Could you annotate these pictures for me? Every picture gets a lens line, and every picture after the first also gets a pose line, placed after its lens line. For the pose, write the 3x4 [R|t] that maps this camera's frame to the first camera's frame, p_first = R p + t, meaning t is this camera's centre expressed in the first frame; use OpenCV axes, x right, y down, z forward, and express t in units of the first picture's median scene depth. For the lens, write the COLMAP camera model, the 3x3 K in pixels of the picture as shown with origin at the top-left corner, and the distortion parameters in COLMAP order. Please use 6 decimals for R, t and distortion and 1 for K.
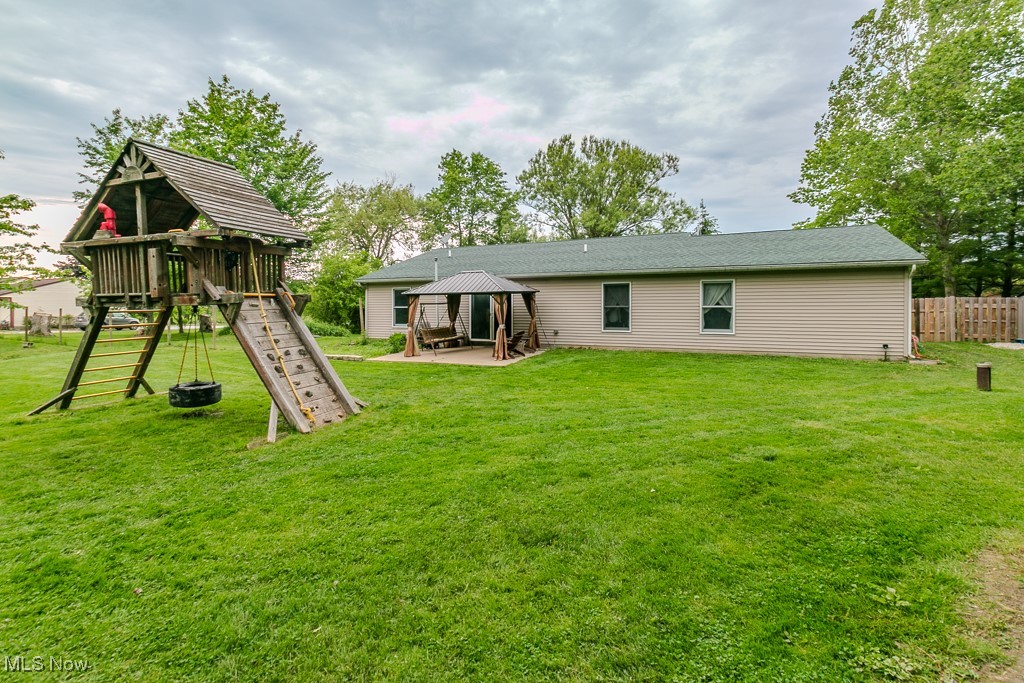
lens RADIAL K [[473.8, 0, 503.9], [0, 473.8, 308.9], [0, 0, 1]] dist [0.003391, 0.000502]
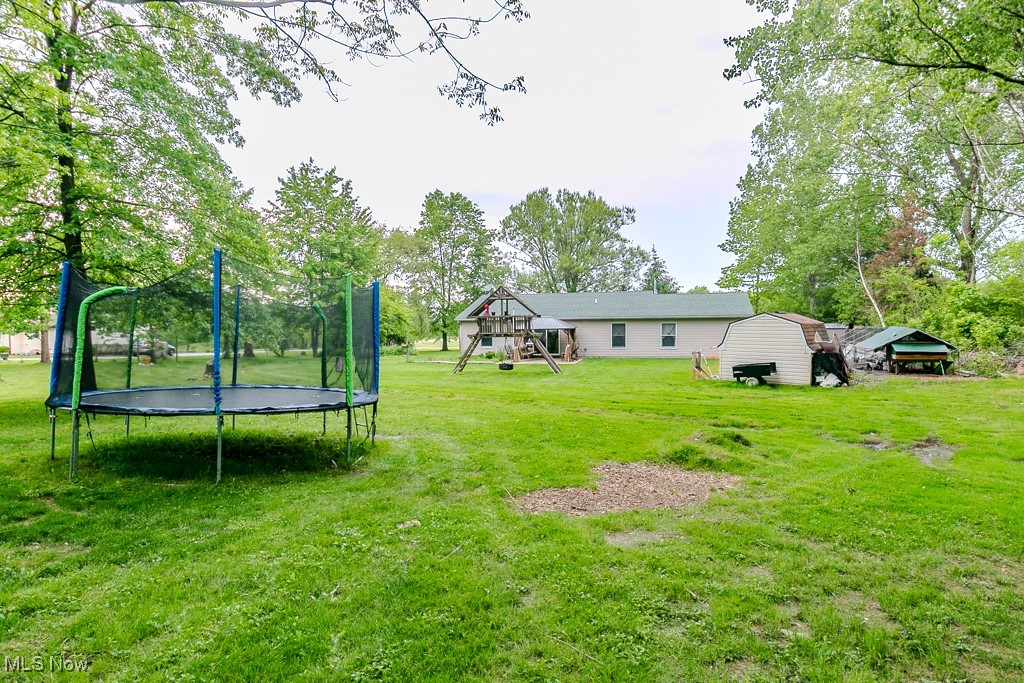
lens RADIAL K [[566.7, 0, 512.0], [0, 566.7, 339.0], [0, 0, 1]] dist [-0.002444, -0.000275]
pose [[0.986691, -0.004399, 0.162545, -0.178136], [0.003171, 0.999964, 0.007810, -0.003158], [-0.162574, -0.007191, 0.986670, -0.377510]]
